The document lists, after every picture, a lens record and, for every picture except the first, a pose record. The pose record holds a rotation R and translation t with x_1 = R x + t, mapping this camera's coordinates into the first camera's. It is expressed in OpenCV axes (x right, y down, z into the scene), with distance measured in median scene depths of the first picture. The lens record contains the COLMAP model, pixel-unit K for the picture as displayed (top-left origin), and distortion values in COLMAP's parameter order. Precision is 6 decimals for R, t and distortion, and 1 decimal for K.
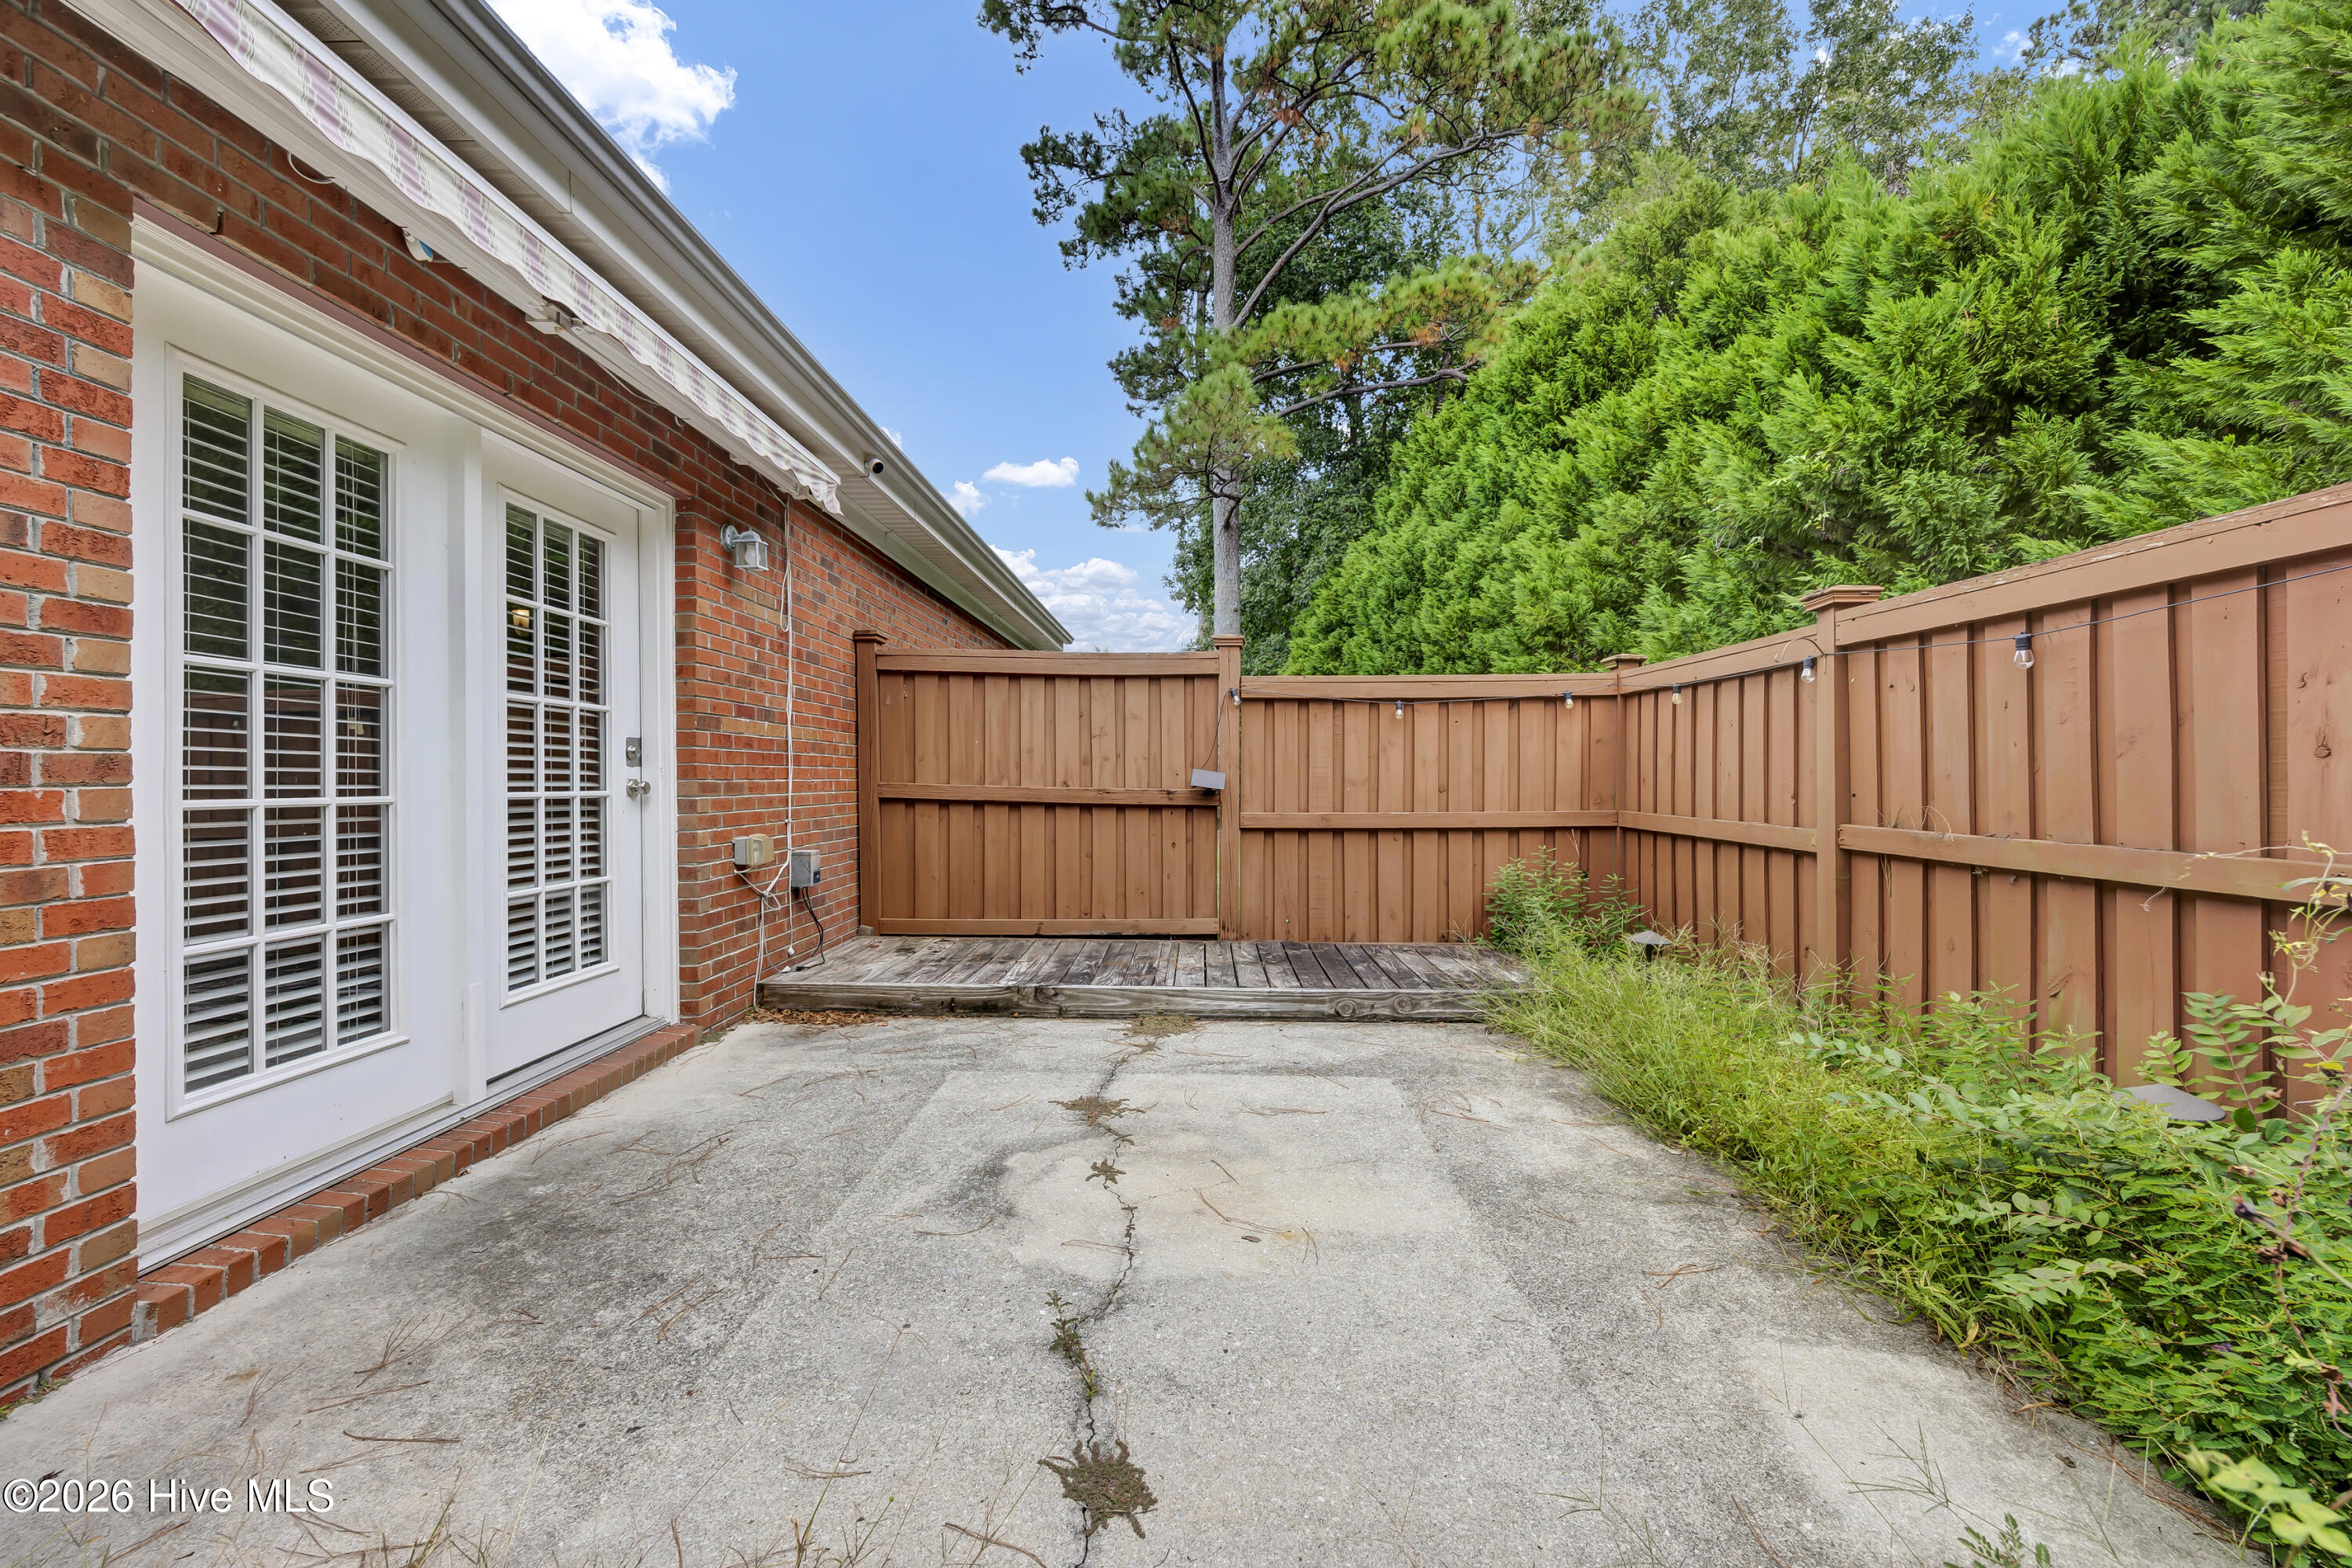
lens RADIAL K [[922.7, 0, 1175.2], [0, 922.7, 783.0], [0, 0, 1]] dist [-0.000560, -0.000142]
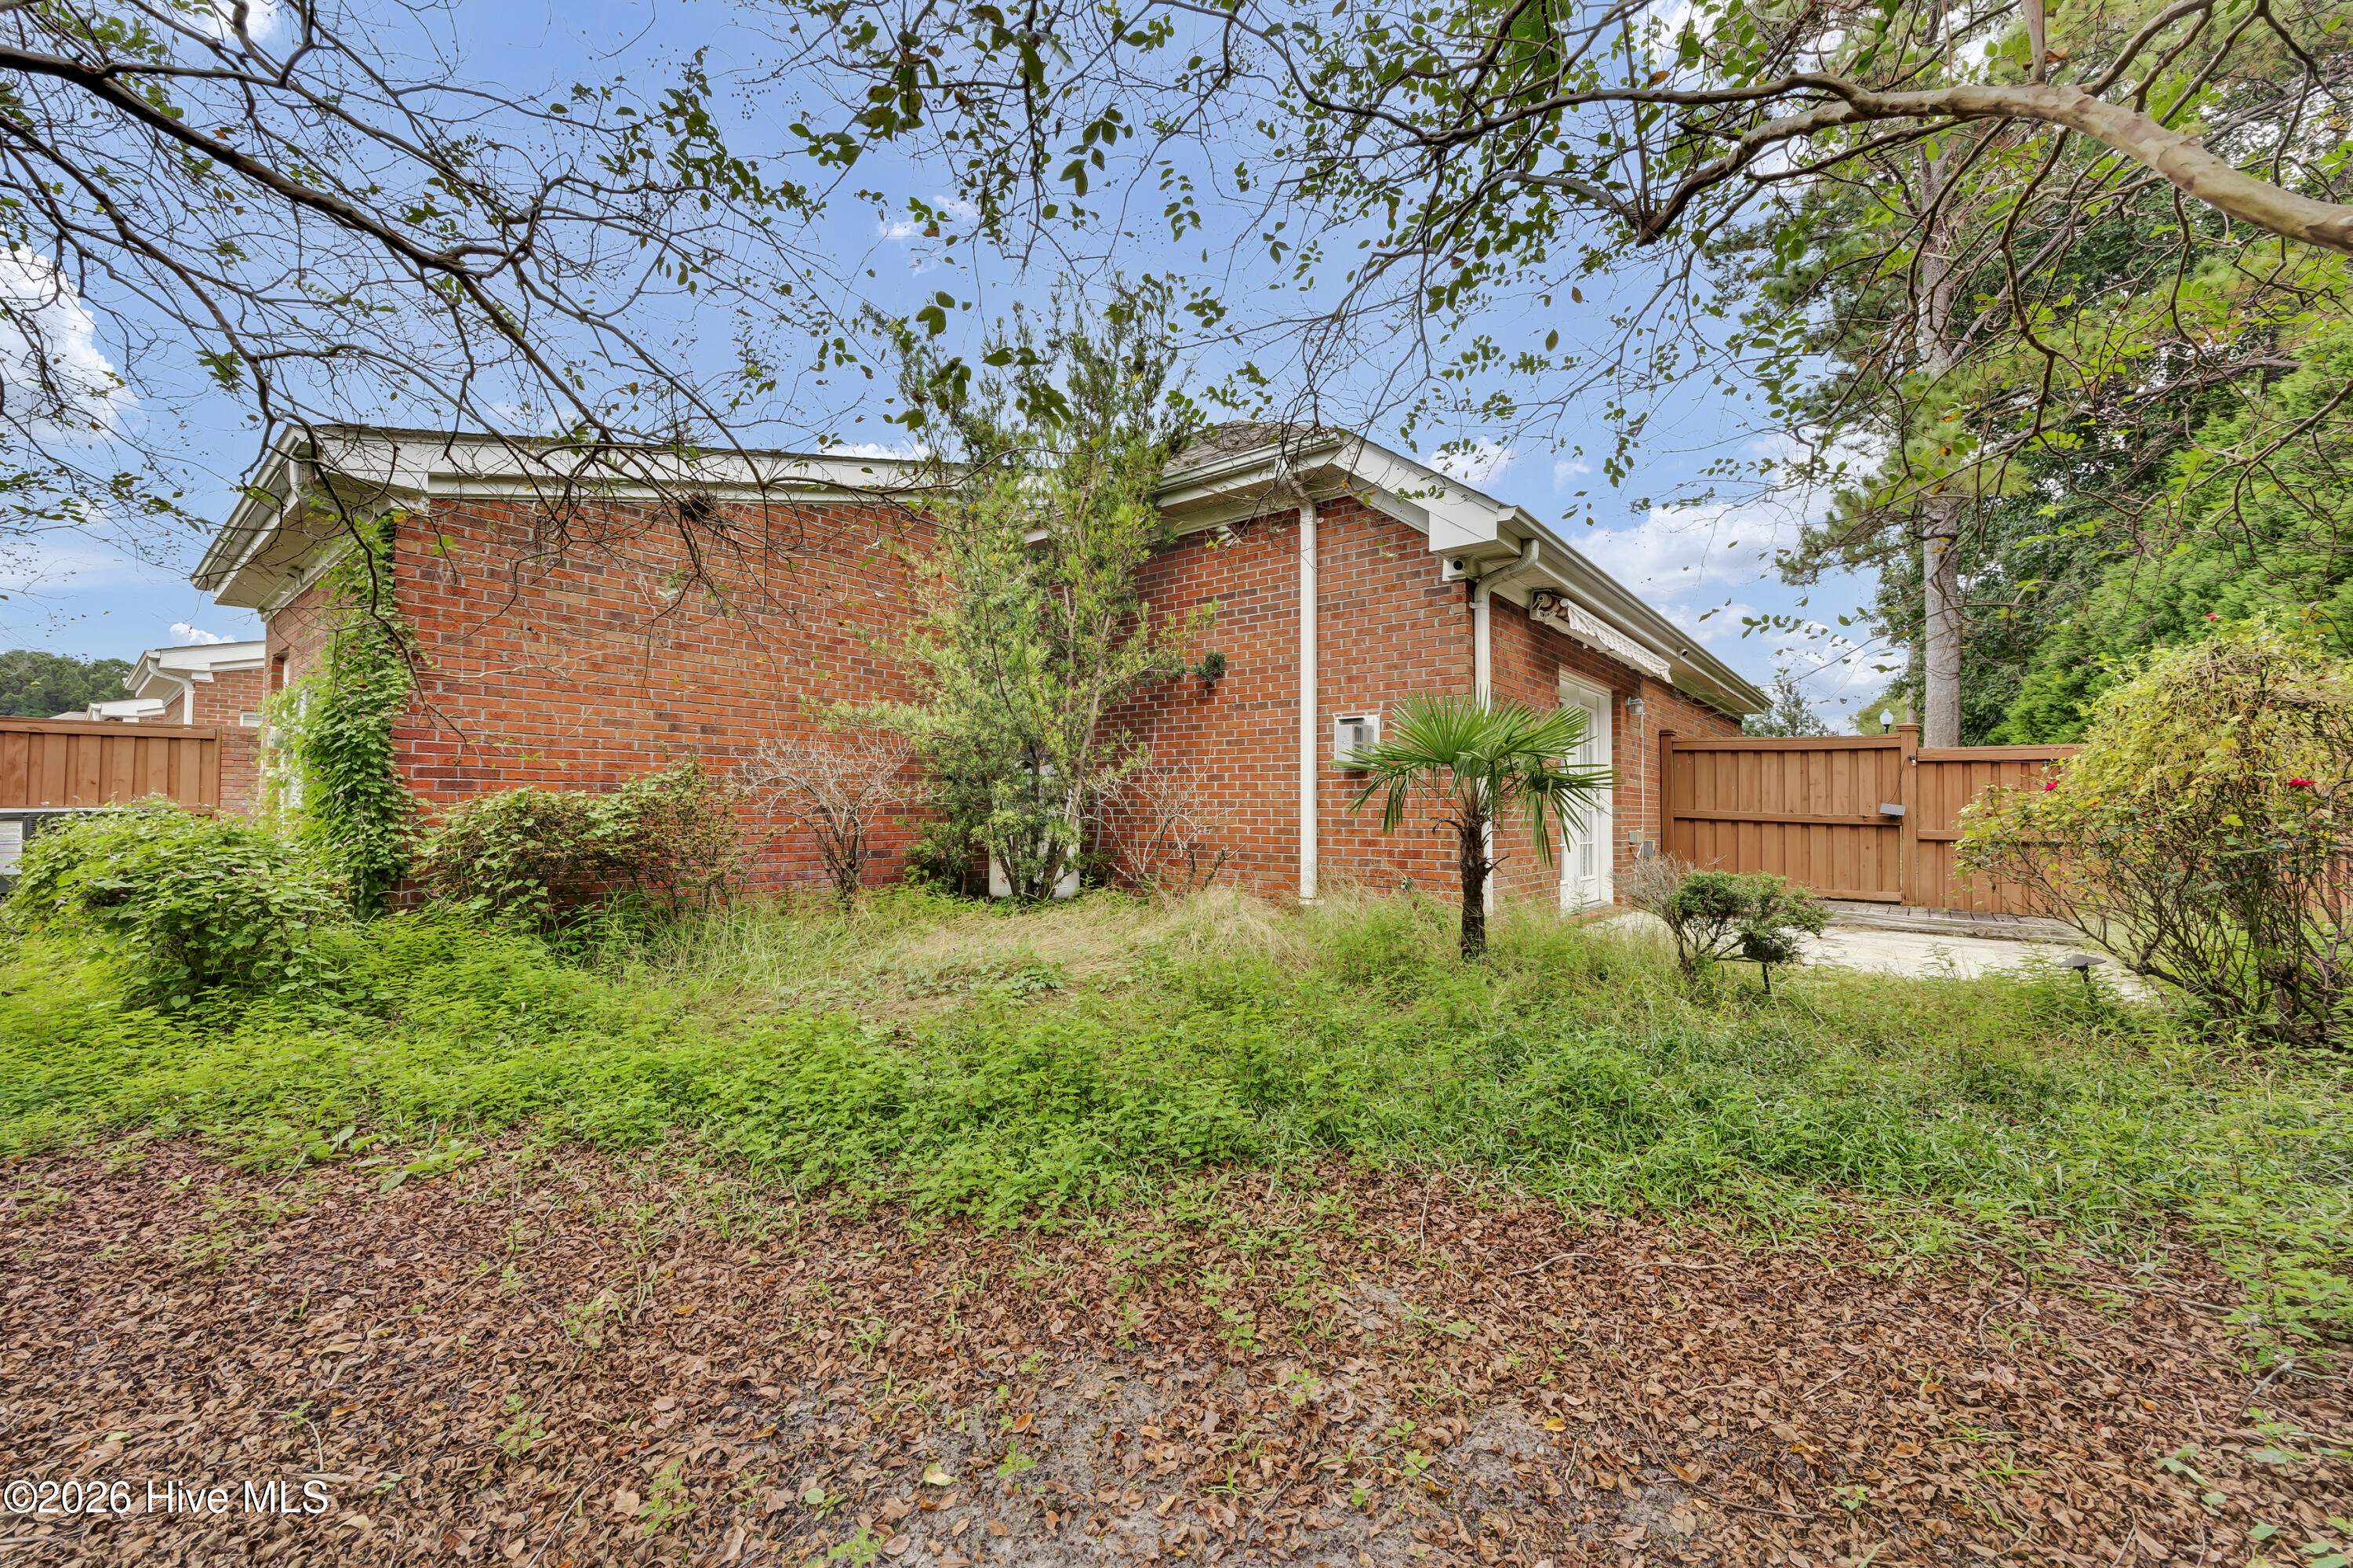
lens RADIAL K [[923.2, 0, 1175.7], [0, 923.2, 783.0], [0, 0, 1]] dist [-0.000560, -0.000142]
pose [[0.793146, -0.003710, -0.609021, 0.009942], [-0.018246, 0.999388, -0.029849, 0.009238], [0.608759, 0.034787, 0.792592, -0.492257]]
